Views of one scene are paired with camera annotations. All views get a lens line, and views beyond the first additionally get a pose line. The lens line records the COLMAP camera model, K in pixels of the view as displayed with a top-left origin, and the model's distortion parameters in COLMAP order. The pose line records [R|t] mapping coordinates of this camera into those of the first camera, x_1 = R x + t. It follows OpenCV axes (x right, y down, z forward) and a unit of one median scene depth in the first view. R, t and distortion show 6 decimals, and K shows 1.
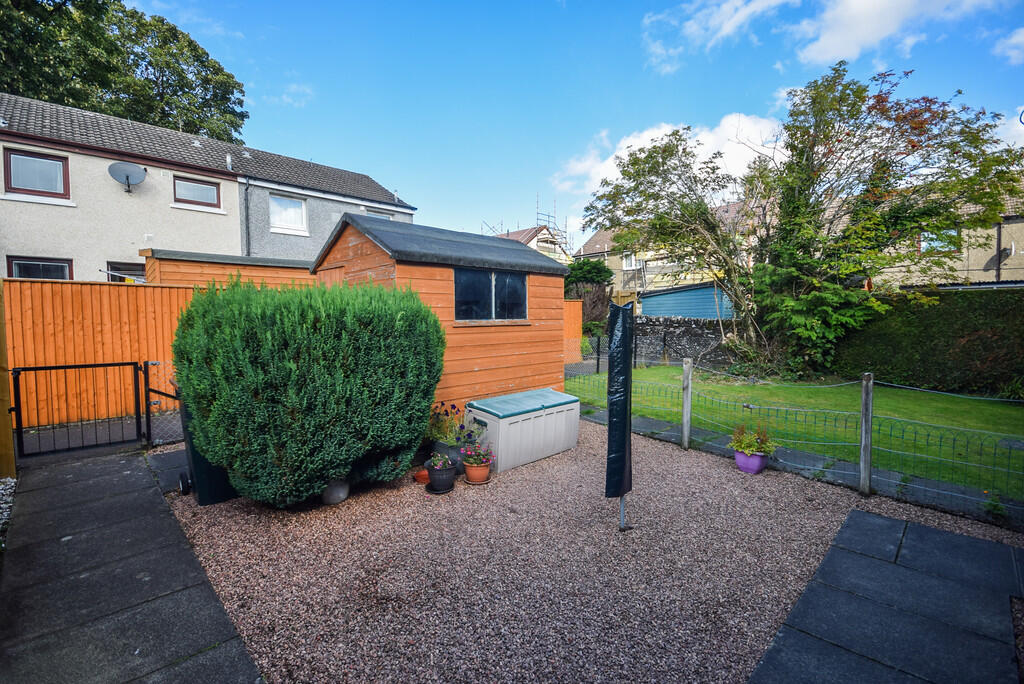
lens RADIAL K [[456.6, 0, 512.0], [0, 456.6, 342.0], [0, 0, 1]] dist [-0.013129, -0.000343]
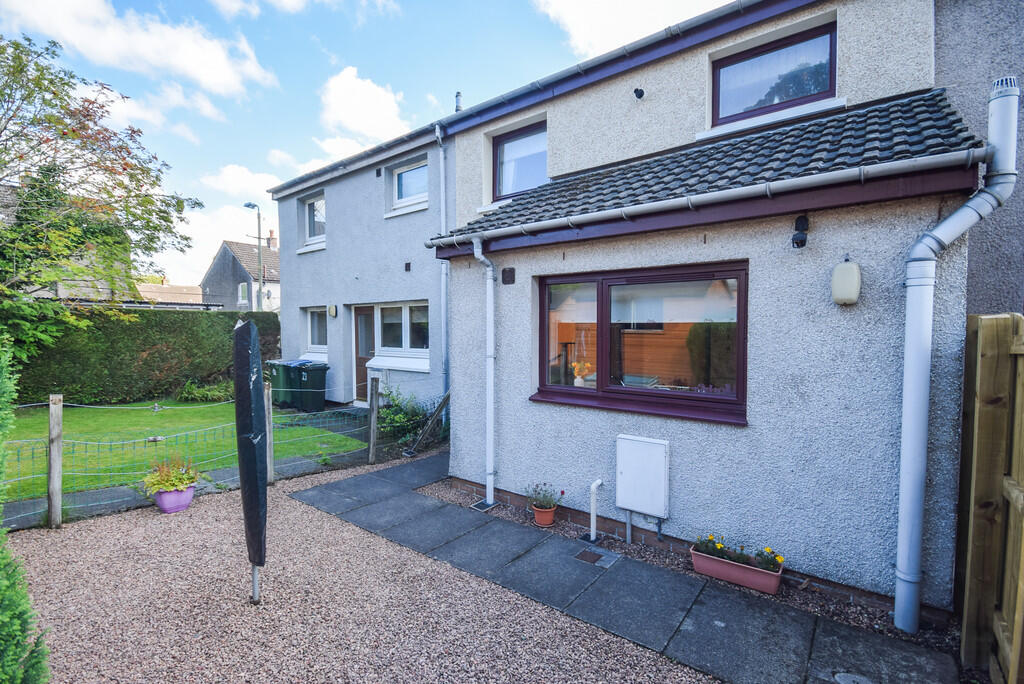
lens RADIAL K [[473.7, 0, 490.7], [0, 473.7, 343.8], [0, 0, 1]] dist [-0.000912, -0.000444]
pose [[-0.108996, -0.023326, 0.993768, -0.466598], [0.046780, 0.998497, 0.028568, -0.038368], [-0.992941, 0.049602, -0.107741, 0.478437]]
